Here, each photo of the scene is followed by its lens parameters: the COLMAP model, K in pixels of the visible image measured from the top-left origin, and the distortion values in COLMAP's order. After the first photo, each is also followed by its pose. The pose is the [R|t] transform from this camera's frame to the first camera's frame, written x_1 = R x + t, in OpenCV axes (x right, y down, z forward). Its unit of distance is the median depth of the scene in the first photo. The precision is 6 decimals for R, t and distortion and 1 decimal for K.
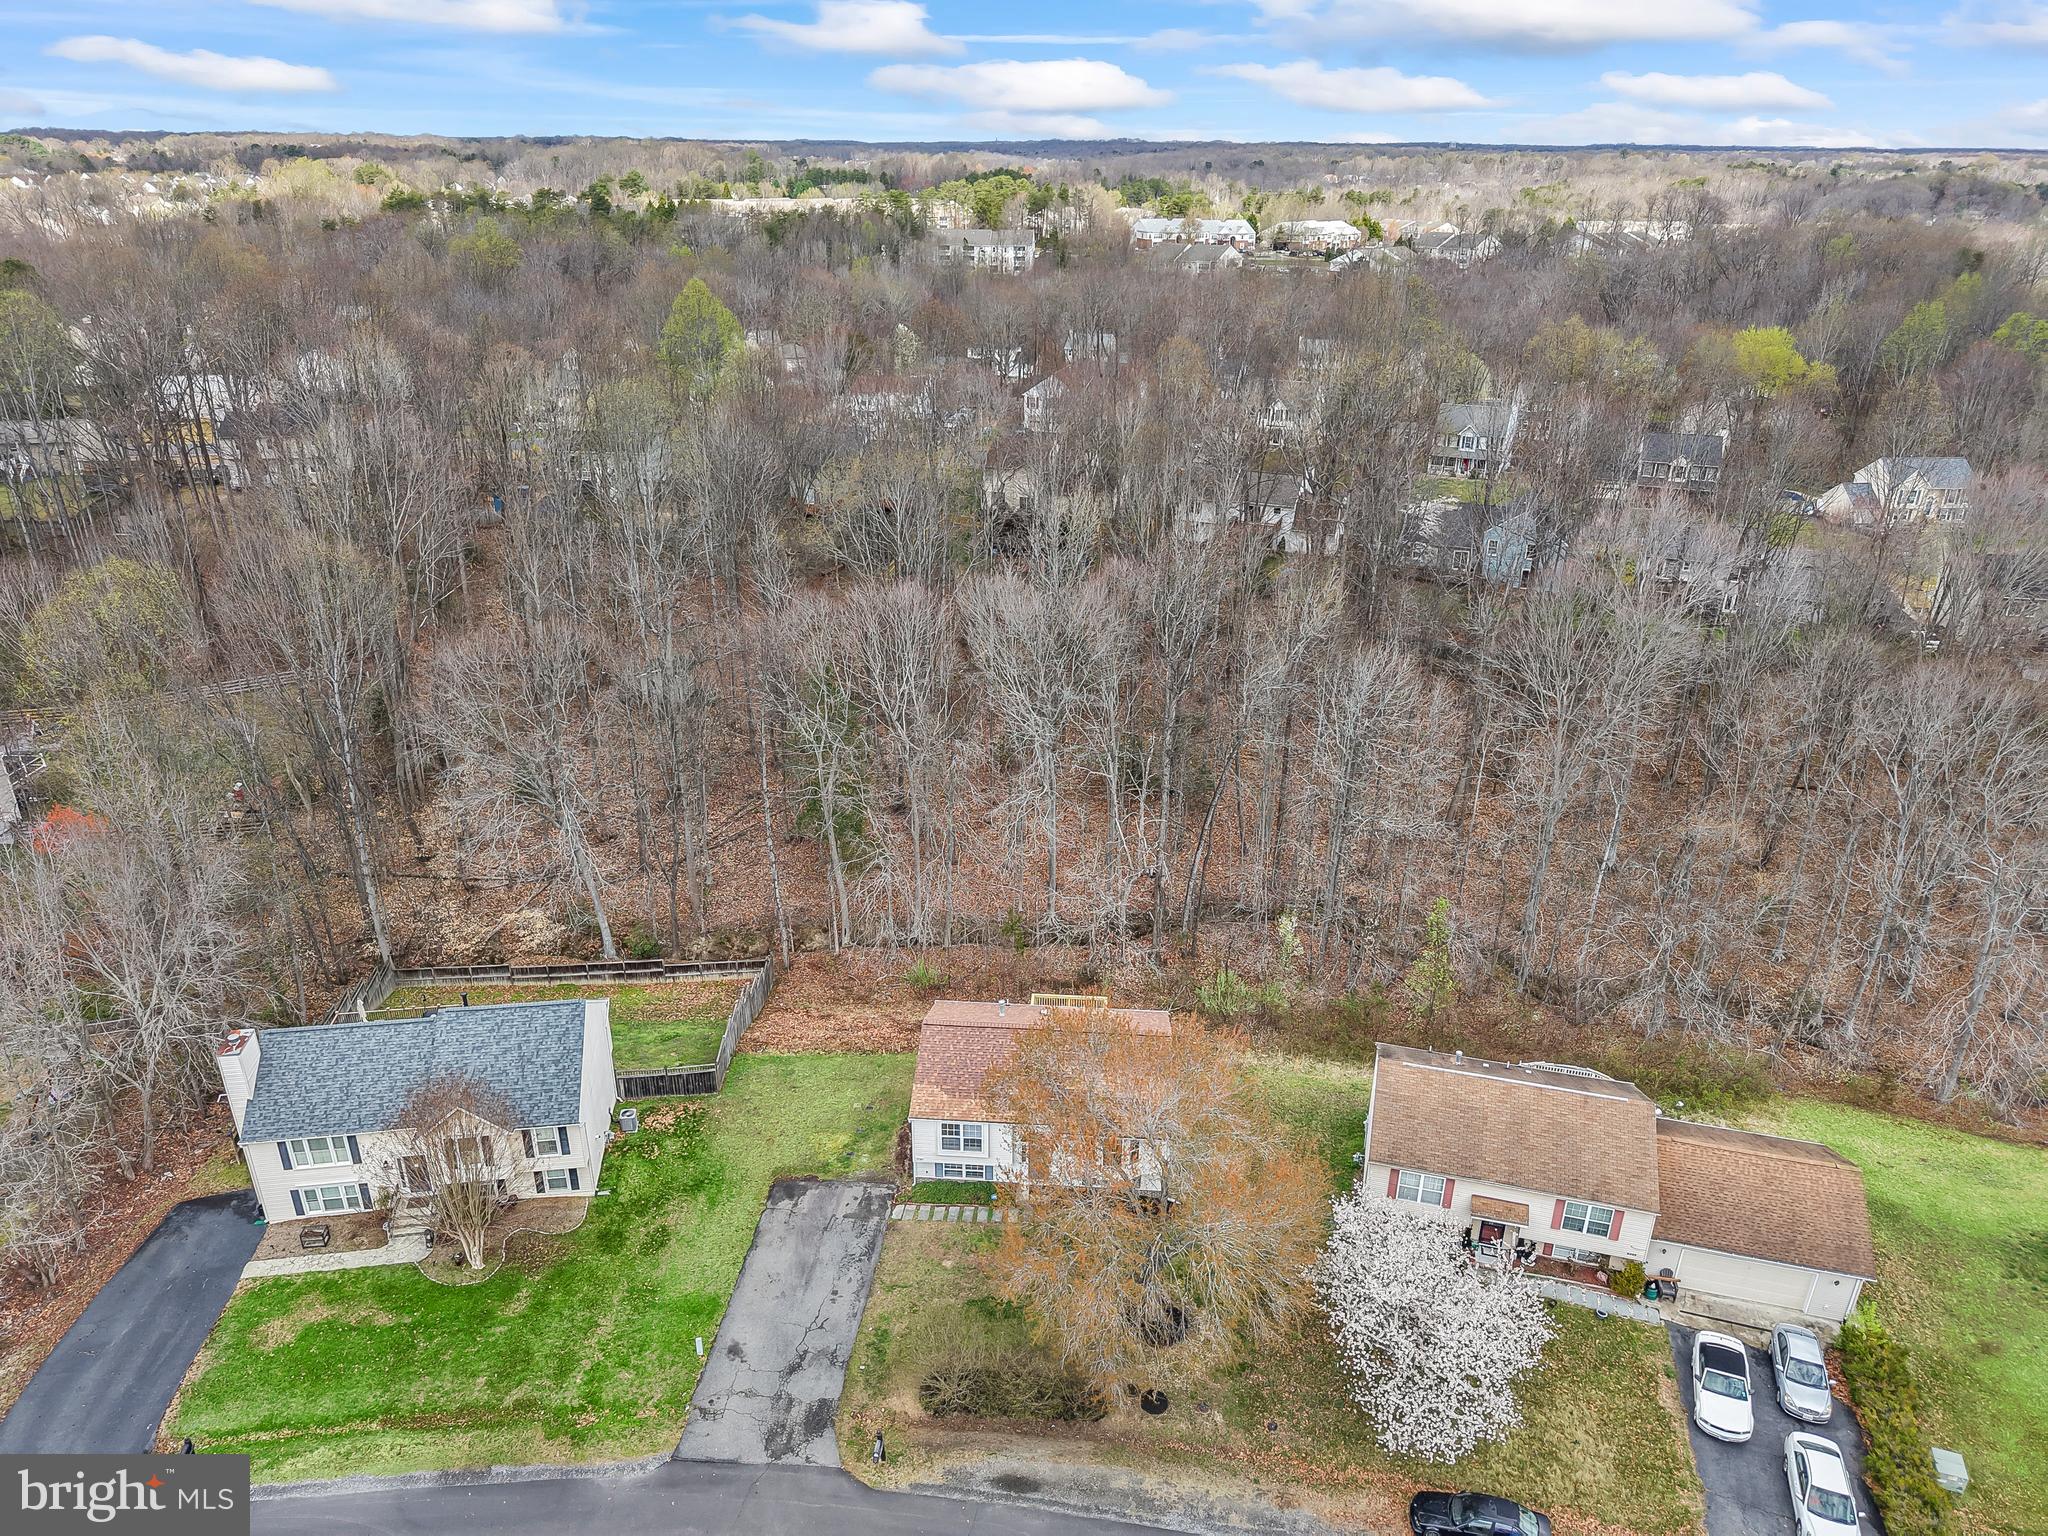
lens RADIAL K [[1368.3, 0, 1018.7], [0, 1368.3, 764.6], [0, 0, 1]] dist [0.018618, -0.014980]
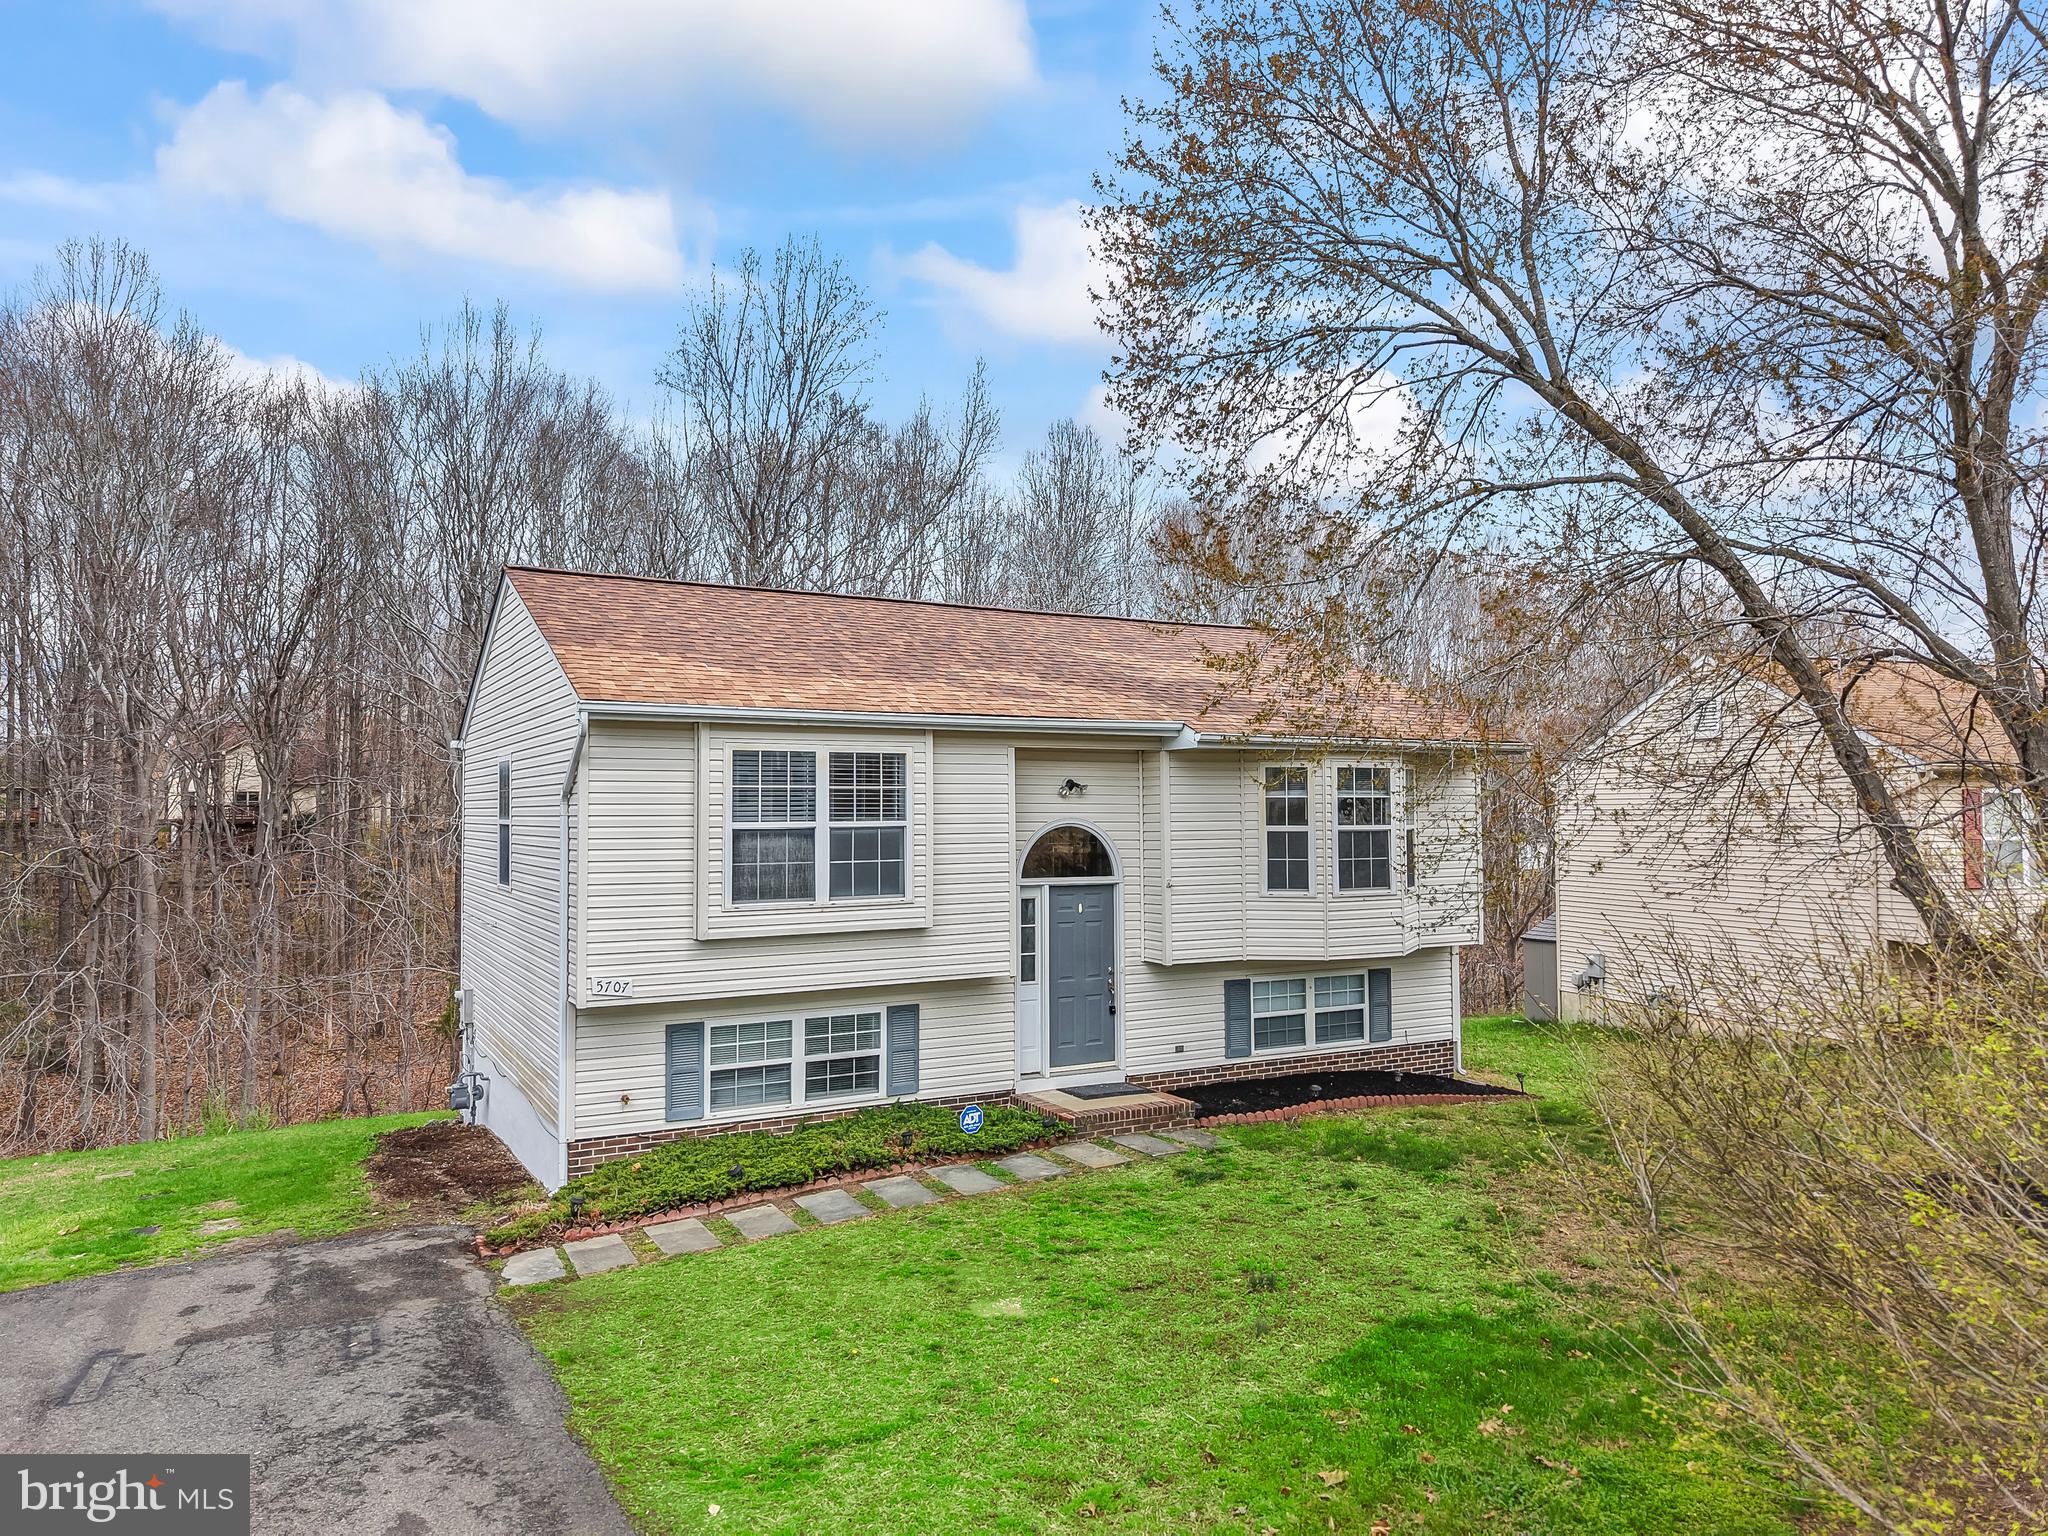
lens RADIAL K [[1368.3, 0, 1018.7], [0, 1368.3, 764.6], [0, 0, 1]] dist [0.018618, -0.014980]
pose [[0.834455, 0.013640, 0.550908, -0.136681], [0.230974, 0.898990, -0.372112, 0.353535], [-0.500336, 0.437756, 0.747016, 0.817376]]
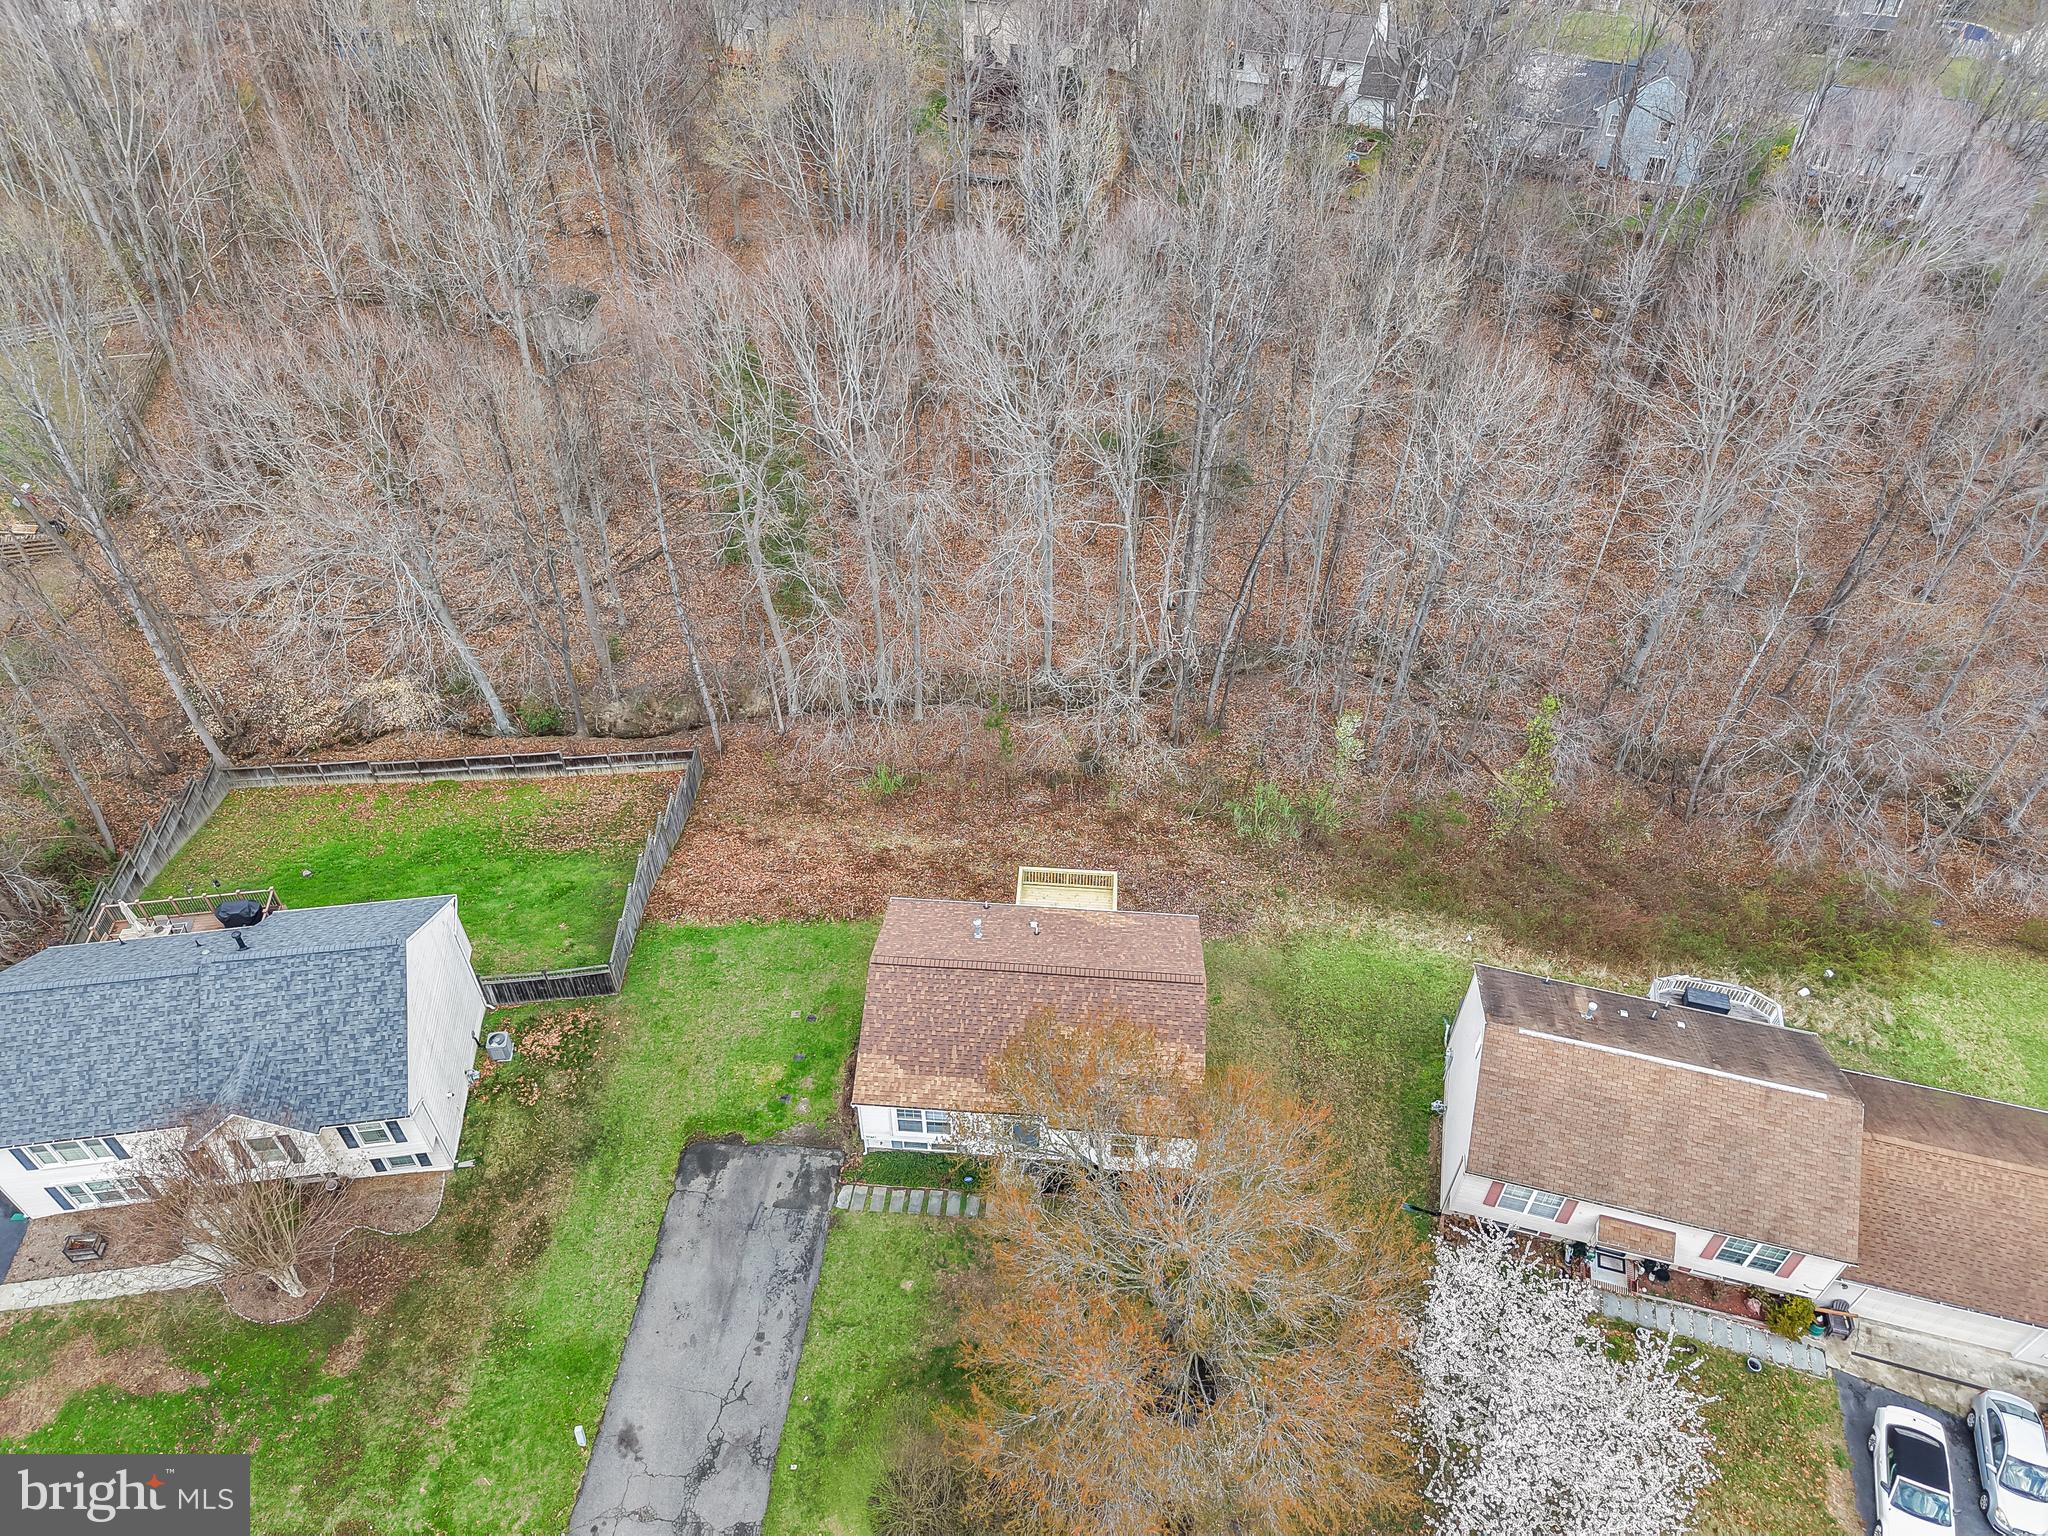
lens RADIAL K [[1368.3, 0, 1018.7], [0, 1368.3, 764.6], [0, 0, 1]] dist [0.018618, -0.014980]
pose [[0.999996, -0.002041, 0.001740, 0.009722], [0.001379, 0.947686, 0.319202, -0.154866], [-0.002300, -0.319199, 0.947685, 0.348035]]
